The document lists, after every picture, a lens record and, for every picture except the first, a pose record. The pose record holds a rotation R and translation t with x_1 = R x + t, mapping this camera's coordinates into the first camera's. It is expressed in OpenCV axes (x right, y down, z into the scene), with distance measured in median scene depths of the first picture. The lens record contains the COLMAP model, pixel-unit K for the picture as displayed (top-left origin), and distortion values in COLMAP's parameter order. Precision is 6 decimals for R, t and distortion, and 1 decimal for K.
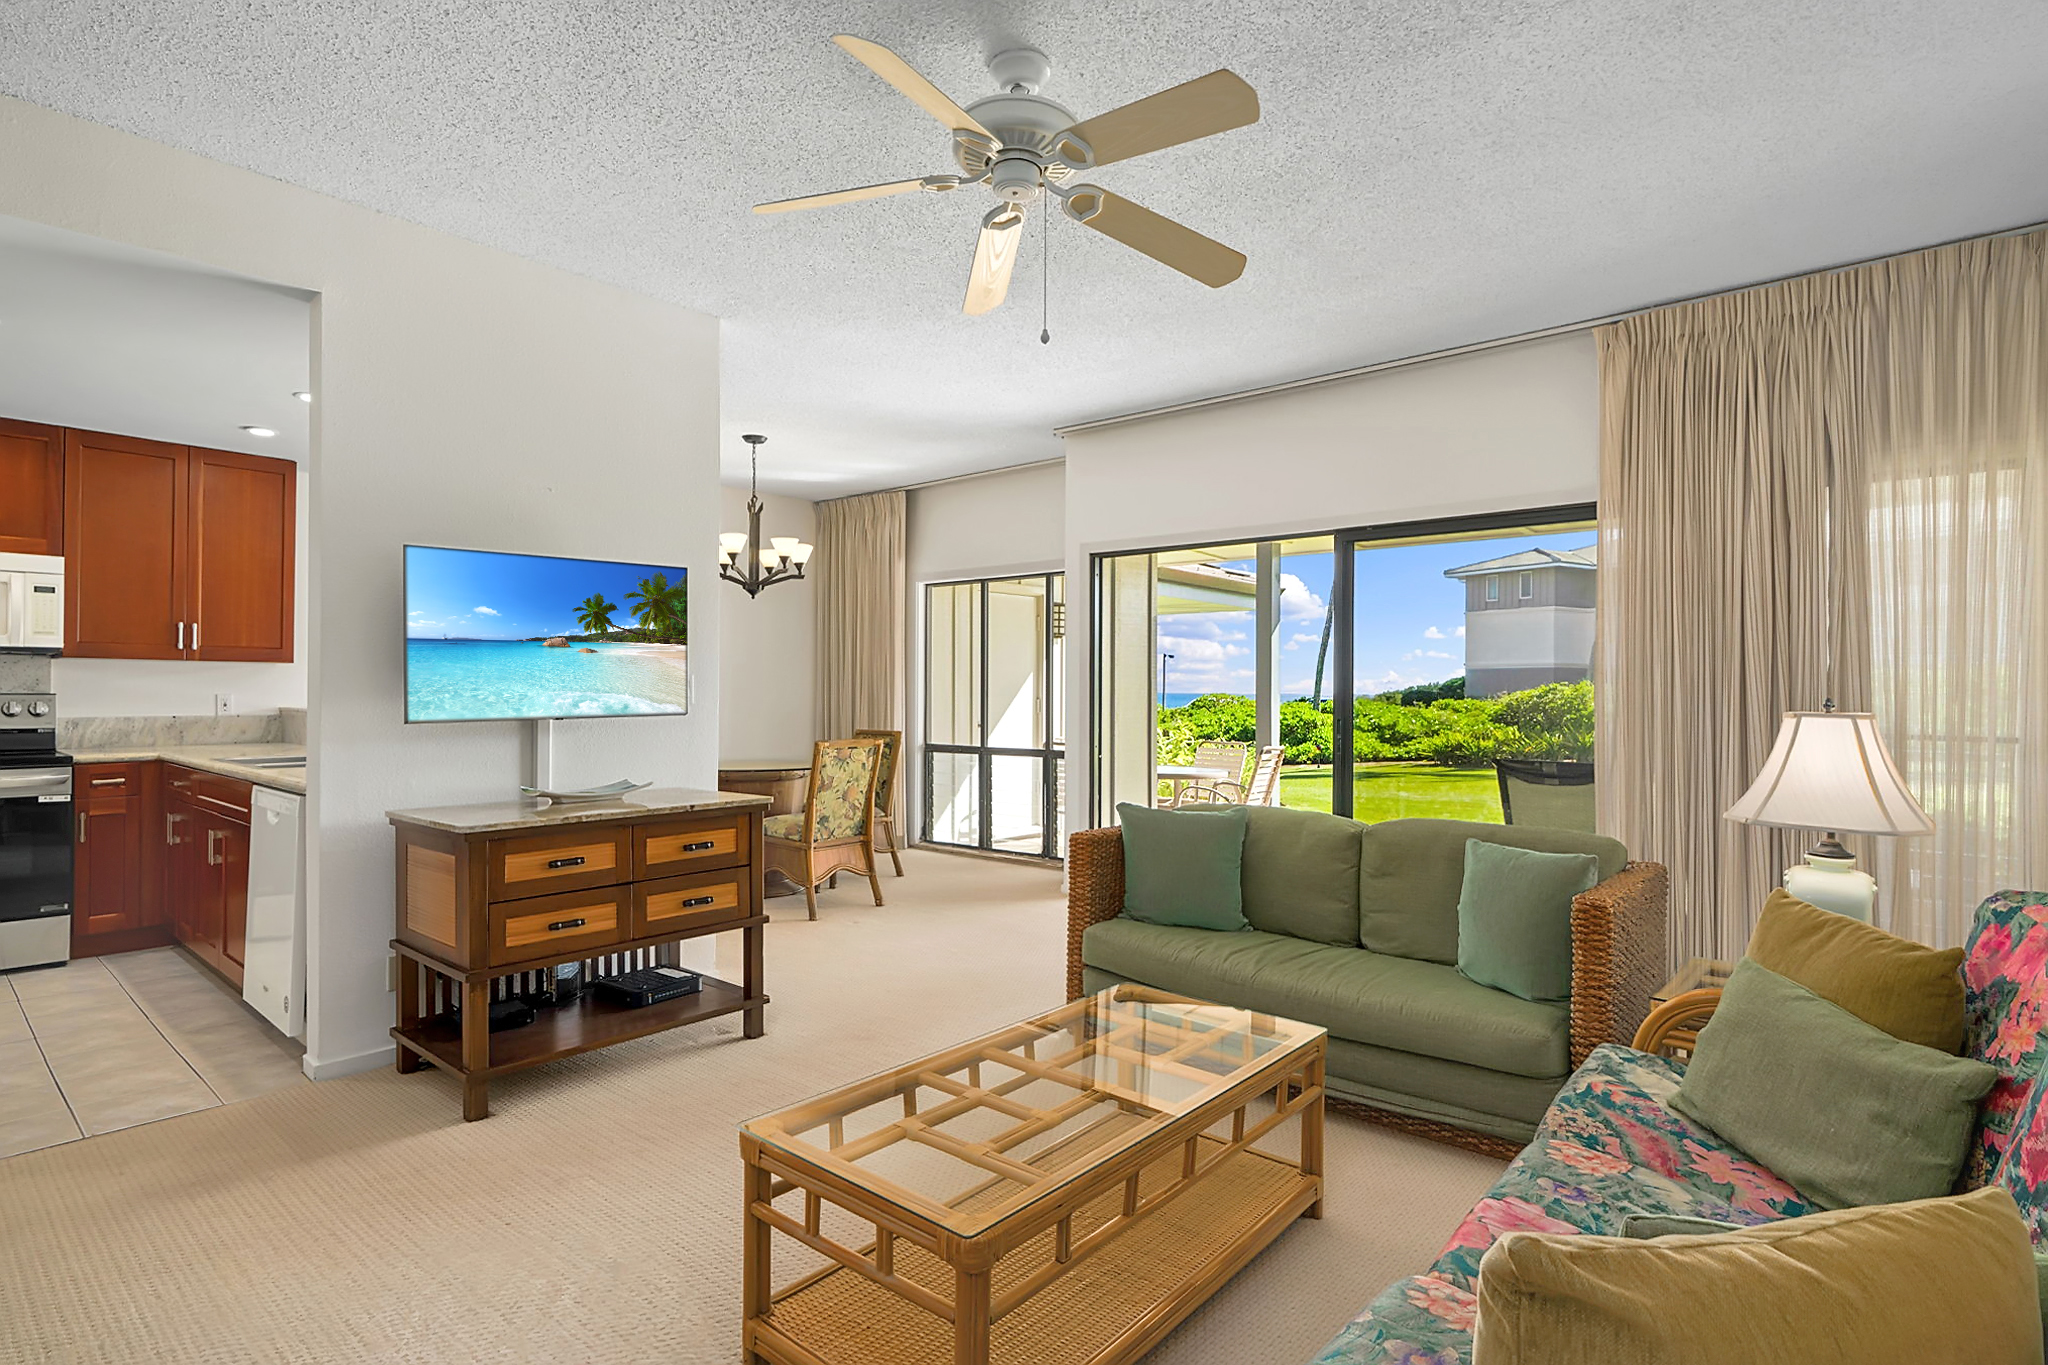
lens RADIAL K [[1018.1, 0, 994.9], [0, 1018.1, 683.1], [0, 0, 1]] dist [-0.001470, -0.000684]
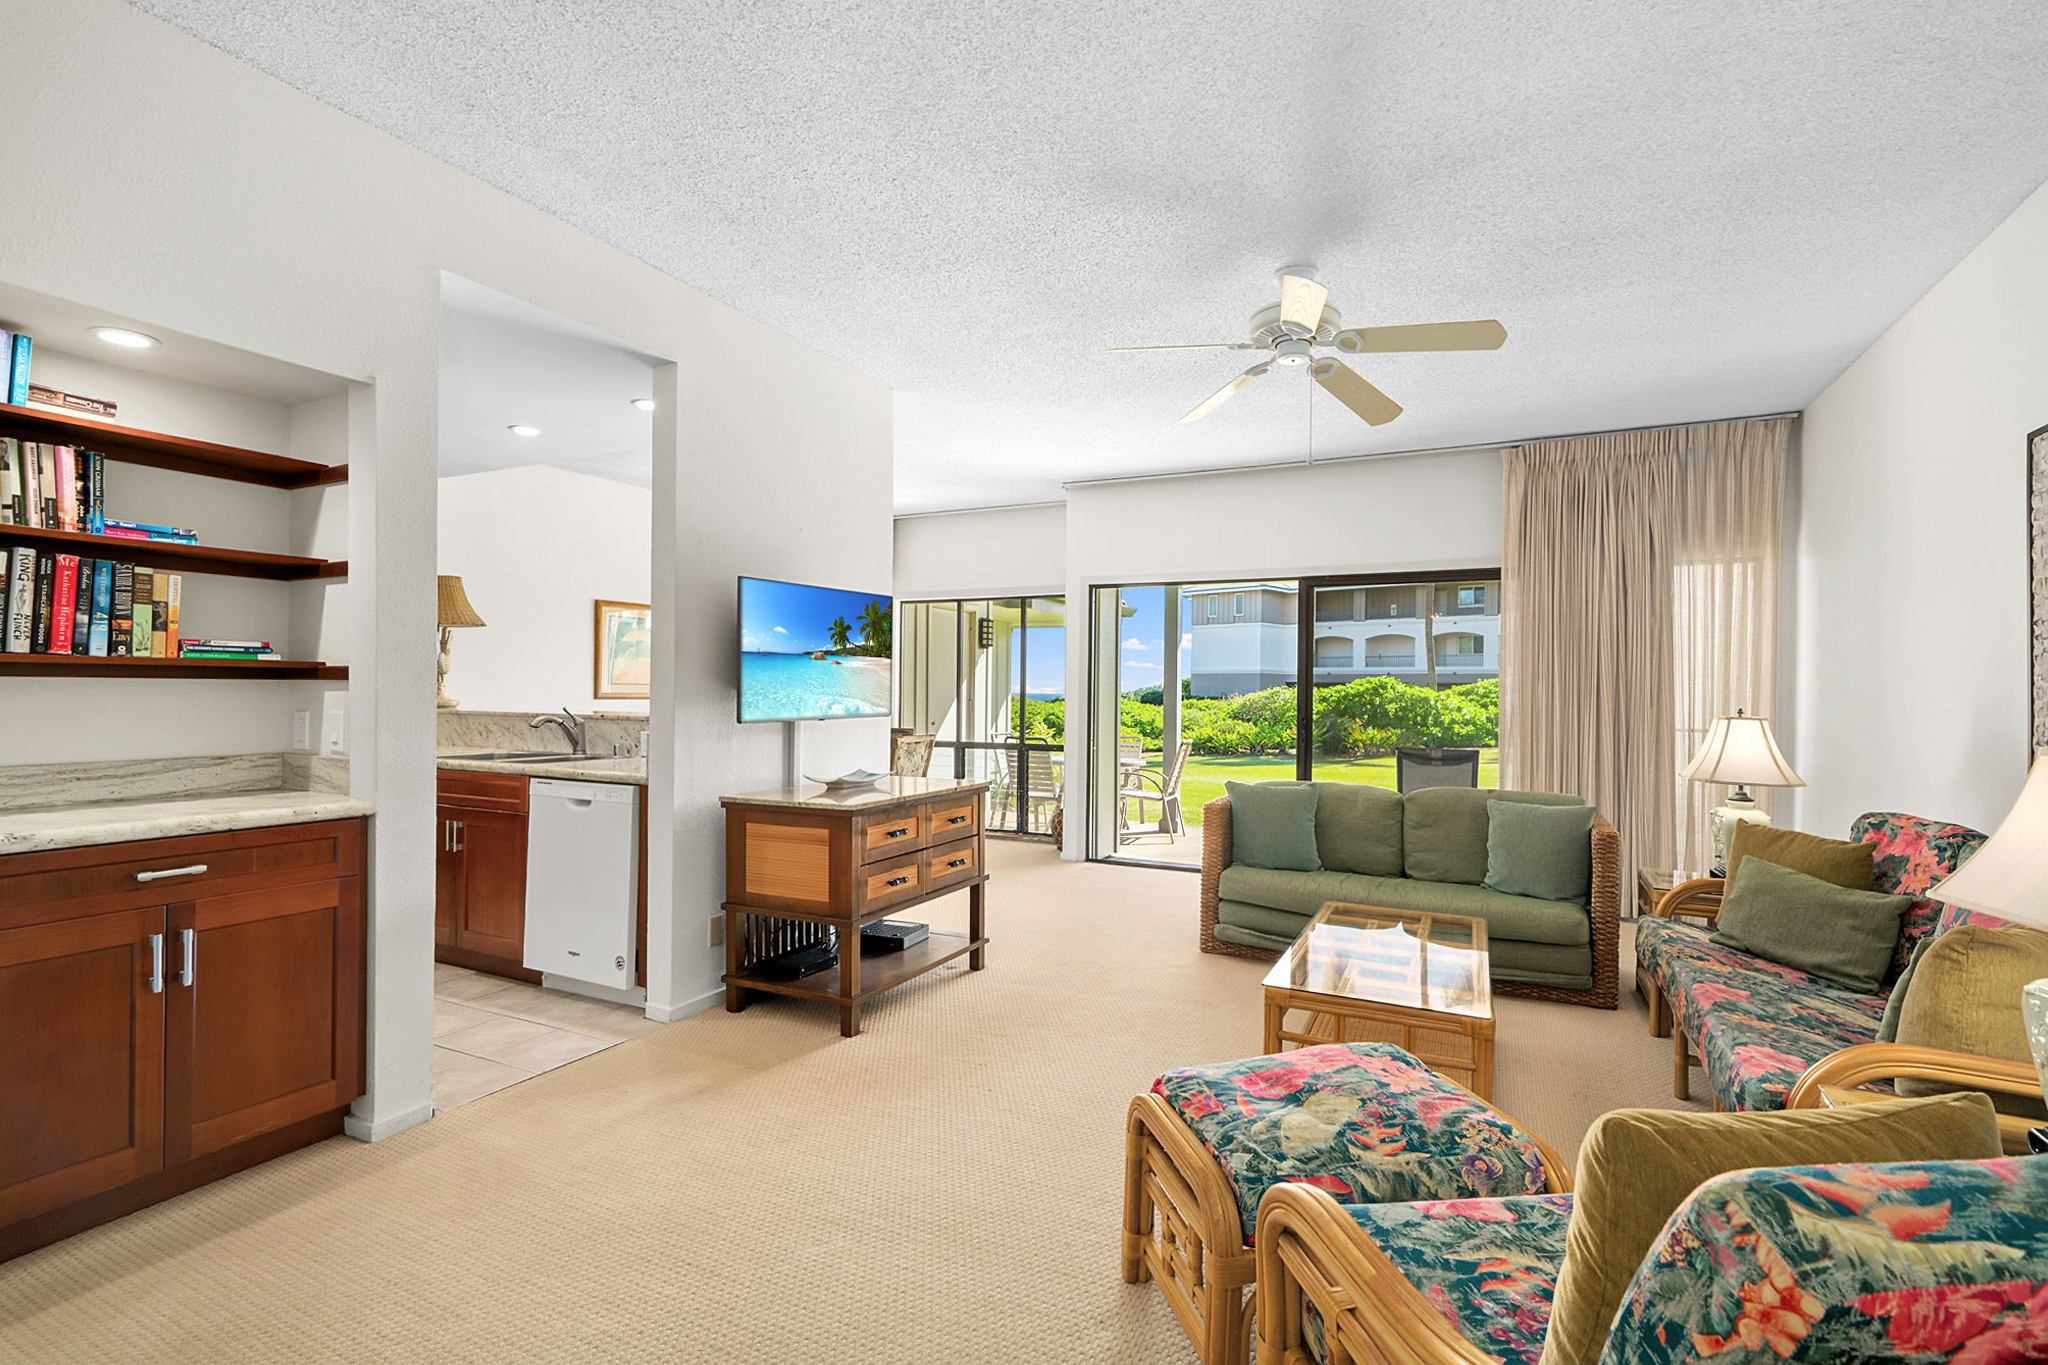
lens RADIAL K [[943.3, 0, 996.6], [0, 943.3, 686.1], [0, 0, 1]] dist [-0.000398, 0.000050]
pose [[0.969387, 0.008466, 0.245393, -0.353341], [-0.009406, 0.999952, 0.002657, -0.006546], [-0.245359, -0.004884, 0.969420, -0.102682]]
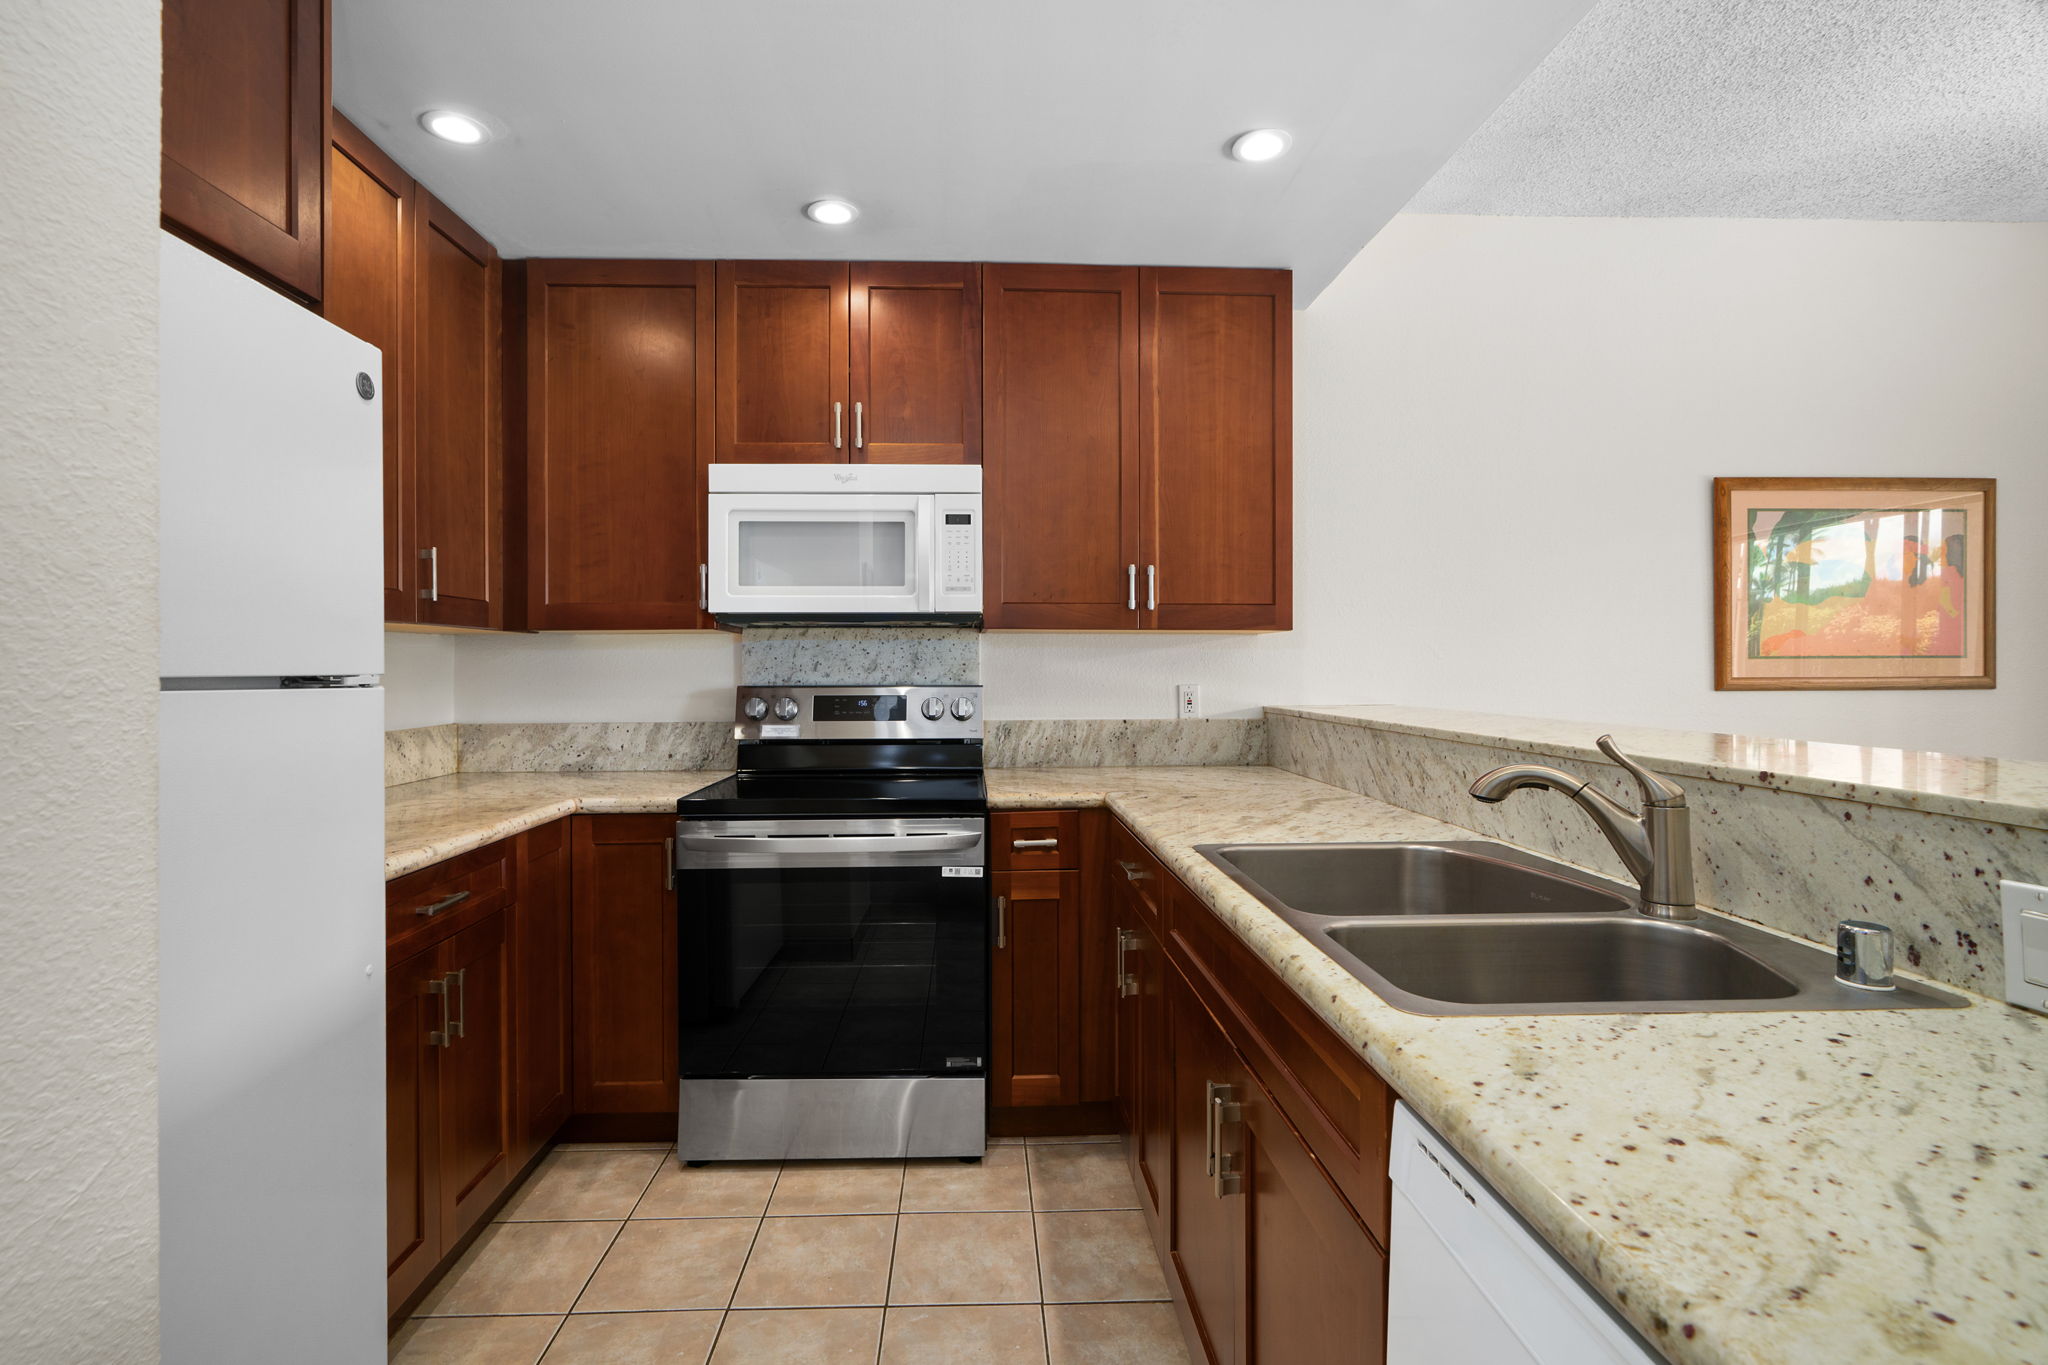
lens RADIAL K [[919.4, 0, 1008.4], [0, 919.4, 671.7], [0, 0, 1]] dist [-0.001070, 0.000018]
pose [[0.693846, -0.002452, -0.720119, -0.464733], [0.011060, 0.999913, 0.007252, -0.002469], [0.720038, -0.012996, 0.693813, 0.575249]]
